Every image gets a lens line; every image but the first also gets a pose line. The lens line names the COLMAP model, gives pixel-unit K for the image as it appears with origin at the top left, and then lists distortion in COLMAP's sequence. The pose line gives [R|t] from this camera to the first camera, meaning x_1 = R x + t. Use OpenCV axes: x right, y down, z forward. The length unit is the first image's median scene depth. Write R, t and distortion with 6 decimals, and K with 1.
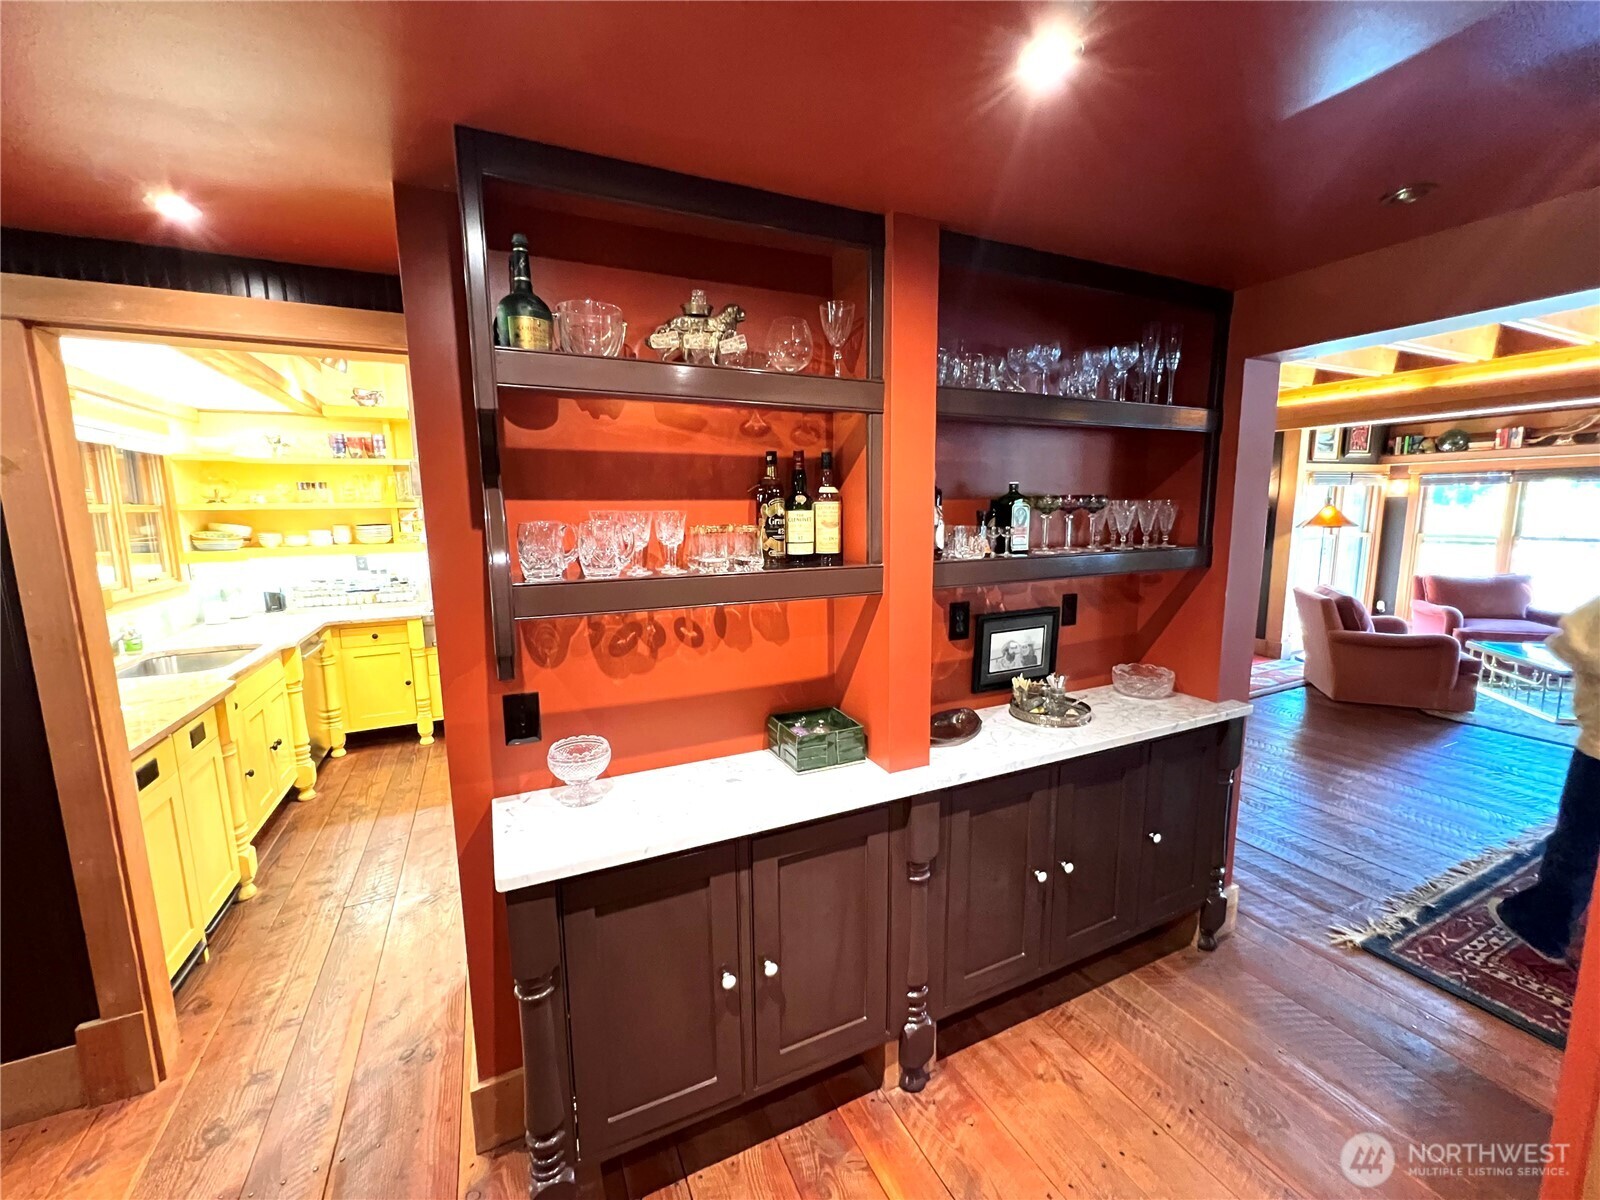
lens RADIAL K [[646.4, 0, 805.2], [0, 646.4, 595.7], [0, 0, 1]] dist [-0.003869, 0.000858]
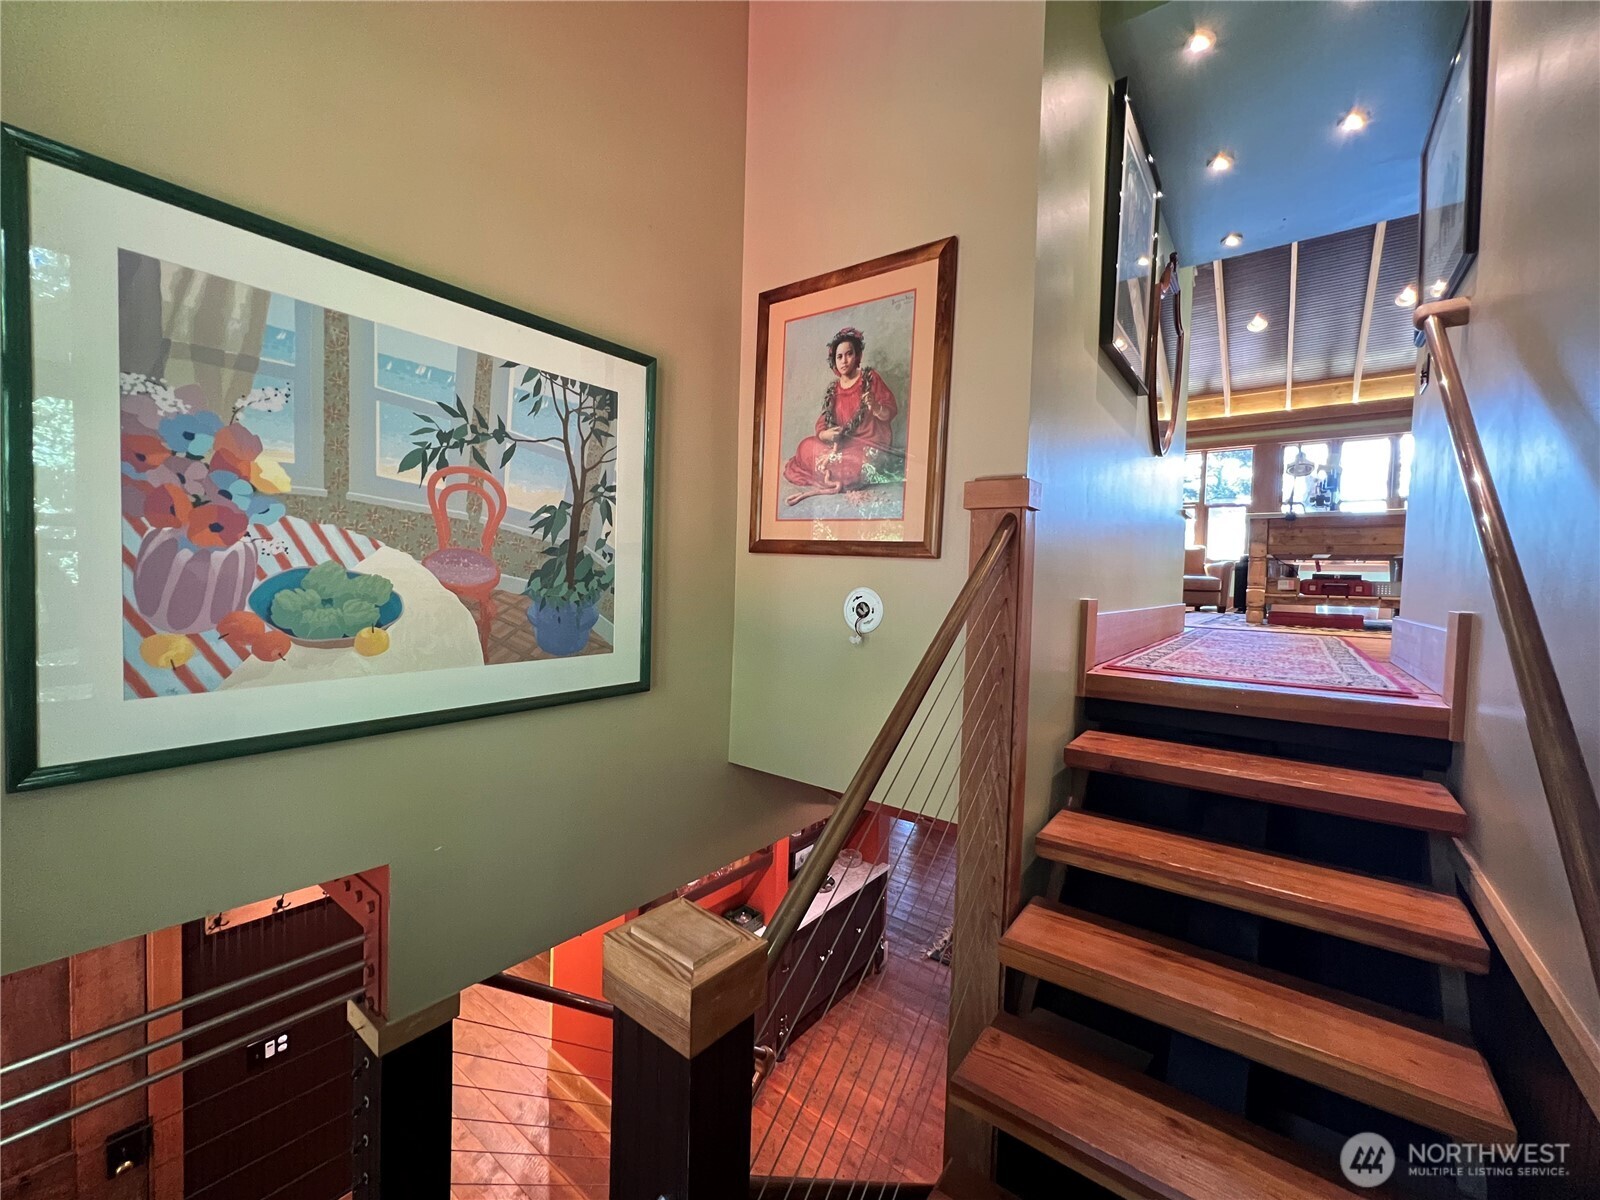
lens RADIAL K [[646.4, 0, 801.8], [0, 646.4, 605.4], [0, 0, 1]] dist [-0.003869, 0.000858]
pose [[0.892393, 0.017166, 0.450933, -0.755002], [0.021408, 0.996541, -0.080303, -0.644405], [-0.450751, 0.081315, 0.888938, -1.146227]]
